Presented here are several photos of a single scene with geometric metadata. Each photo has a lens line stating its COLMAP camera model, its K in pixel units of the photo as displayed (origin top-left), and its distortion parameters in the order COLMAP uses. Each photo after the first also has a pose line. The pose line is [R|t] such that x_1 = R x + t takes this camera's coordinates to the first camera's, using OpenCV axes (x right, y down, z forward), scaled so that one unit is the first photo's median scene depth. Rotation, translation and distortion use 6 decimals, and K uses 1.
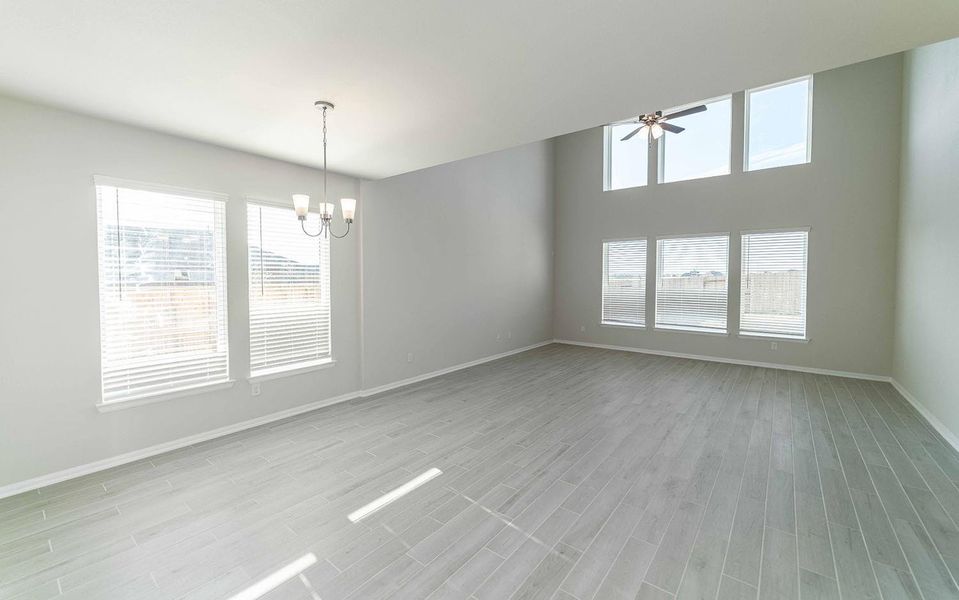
lens RADIAL K [[381.4, 0, 481.0], [0, 381.4, 287.3], [0, 0, 1]] dist [0.001282, -0.000045]
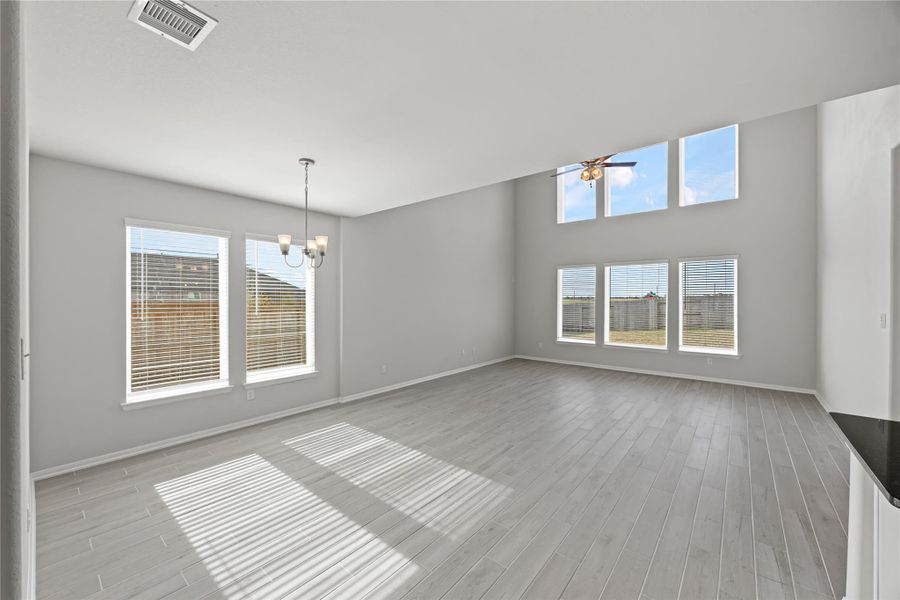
lens RADIAL K [[345.2, 0, 447.4], [0, 345.2, 297.7], [0, 0, 1]] dist [-0.001404, 0.000081]
pose [[0.999425, -0.000530, -0.033899, 0.050404], [-0.000519, 0.999521, -0.030936, -0.000529], [0.033899, 0.030936, 0.998946, -0.053182]]
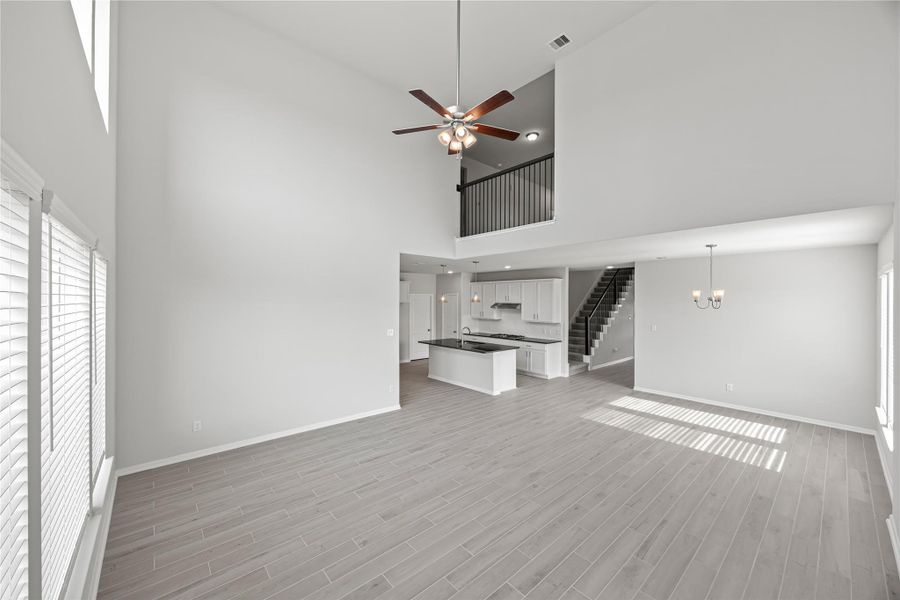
lens RADIAL K [[345.2, 0, 447.4], [0, 345.2, 297.7], [0, 0, 1]] dist [-0.001404, 0.000081]
pose [[-0.982566, -0.002836, 0.185890, 0.385500], [0.001497, 0.999731, 0.023163, -0.140783], [-0.185906, 0.023038, -0.982298, 1.861896]]
